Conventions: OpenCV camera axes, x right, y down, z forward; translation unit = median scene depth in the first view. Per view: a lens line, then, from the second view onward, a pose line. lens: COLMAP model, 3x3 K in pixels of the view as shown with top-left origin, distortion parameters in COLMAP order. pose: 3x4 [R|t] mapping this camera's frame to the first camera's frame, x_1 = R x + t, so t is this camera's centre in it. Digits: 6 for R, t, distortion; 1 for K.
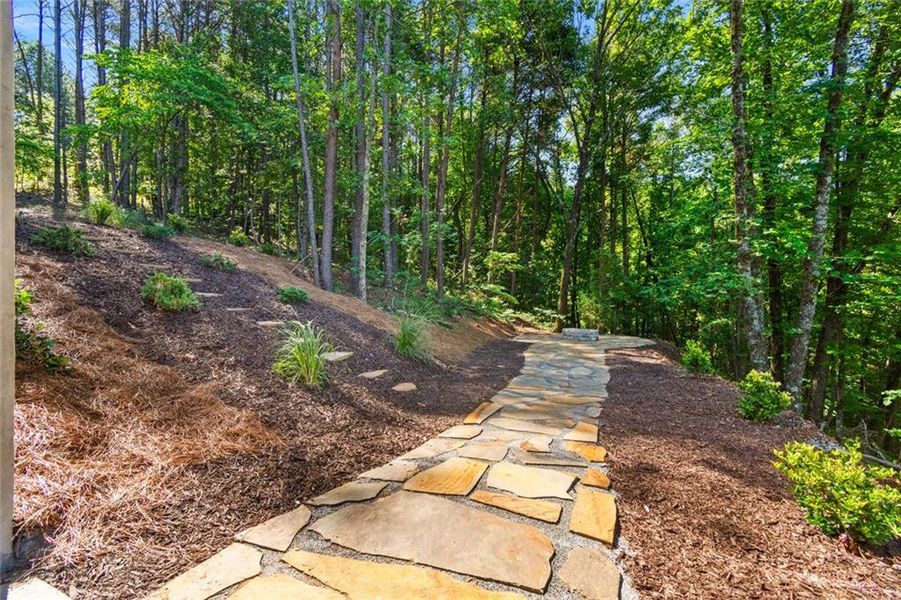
lens RADIAL K [[398.6, 0, 451.0], [0, 398.6, 305.9], [0, 0, 1]] dist [-0.003114, -0.000668]
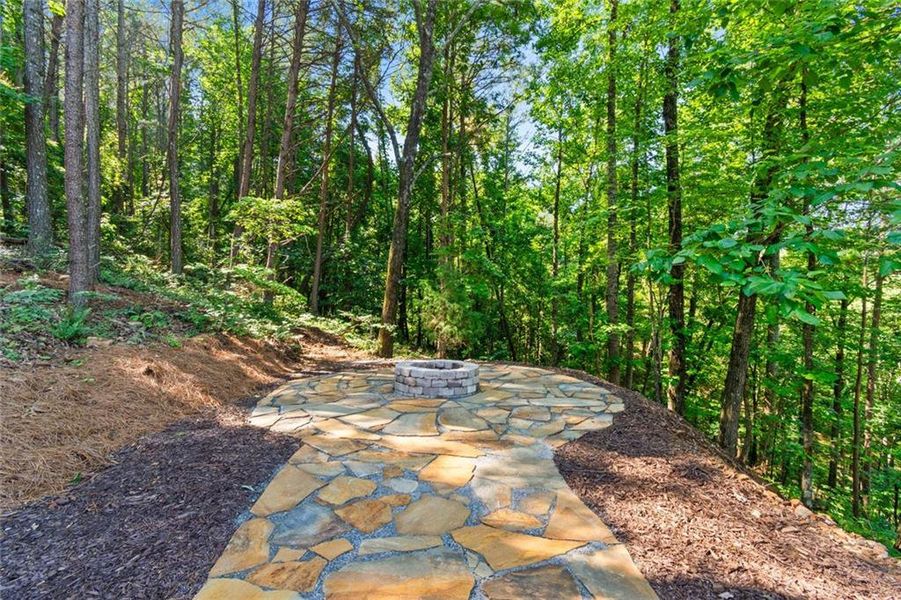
lens RADIAL K [[398.6, 0, 450.6], [0, 398.6, 305.8], [0, 0, 1]] dist [-0.003114, -0.000668]
pose [[0.908023, -0.005431, 0.418884, 0.110896], [0.008253, 0.999954, -0.004924, 0.000724], [-0.418838, 0.007928, 0.908026, 0.415257]]
